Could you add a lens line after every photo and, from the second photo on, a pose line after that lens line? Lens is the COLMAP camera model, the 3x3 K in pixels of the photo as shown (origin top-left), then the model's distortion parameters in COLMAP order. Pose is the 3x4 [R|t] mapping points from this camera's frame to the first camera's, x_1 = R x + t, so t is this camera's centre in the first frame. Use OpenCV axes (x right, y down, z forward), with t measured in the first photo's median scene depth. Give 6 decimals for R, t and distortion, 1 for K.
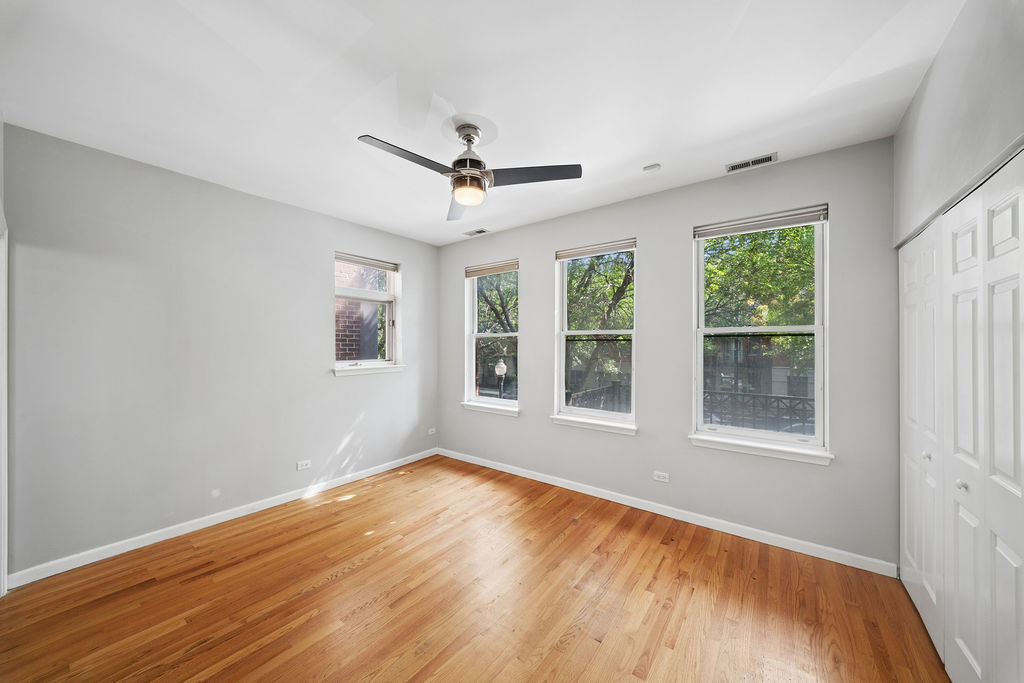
lens RADIAL K [[361.6, 0, 505.8], [0, 361.6, 337.6], [0, 0, 1]] dist [0.006838, -0.000702]
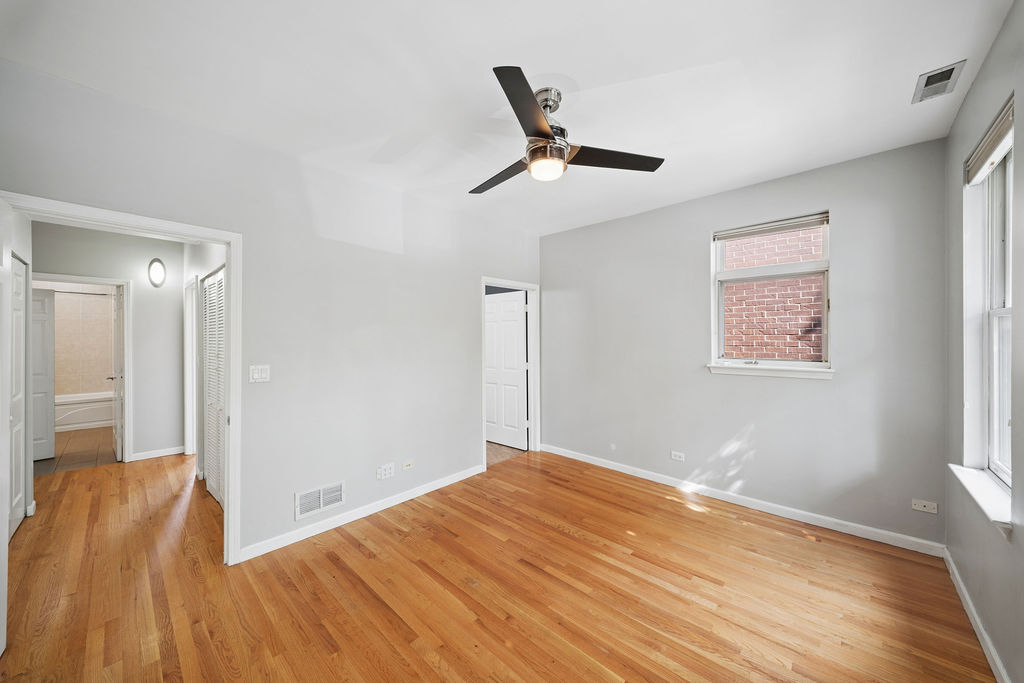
lens RADIAL K [[361.6, 0, 501.7], [0, 361.6, 337.5], [0, 0, 1]] dist [0.006838, -0.000702]
pose [[-0.098732, 0.001640, -0.995113, 0.604451], [0.019421, 0.999811, -0.000279, 0.014747], [0.994925, -0.019354, -0.098745, 0.757030]]
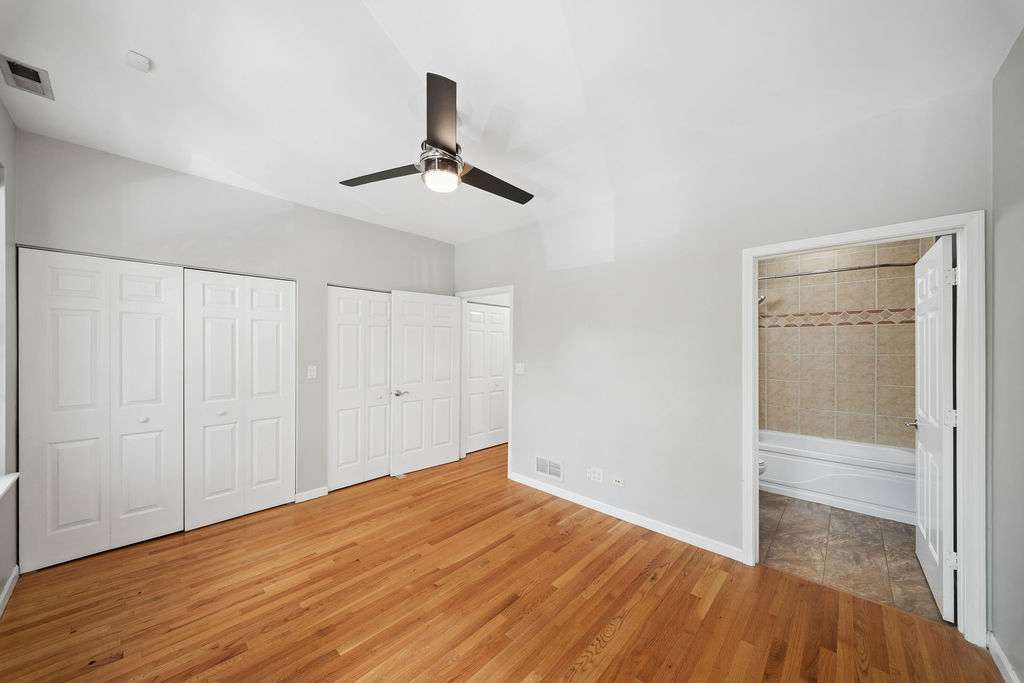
lens RADIAL K [[361.6, 0, 512.2], [0, 361.6, 347.6], [0, 0, 1]] dist [0.006838, -0.000702]
pose [[-0.995939, -0.006342, 0.089803, -0.277761], [-0.007293, 0.999921, -0.010263, 0.025795], [-0.089730, -0.010876, -0.995907, 1.449620]]
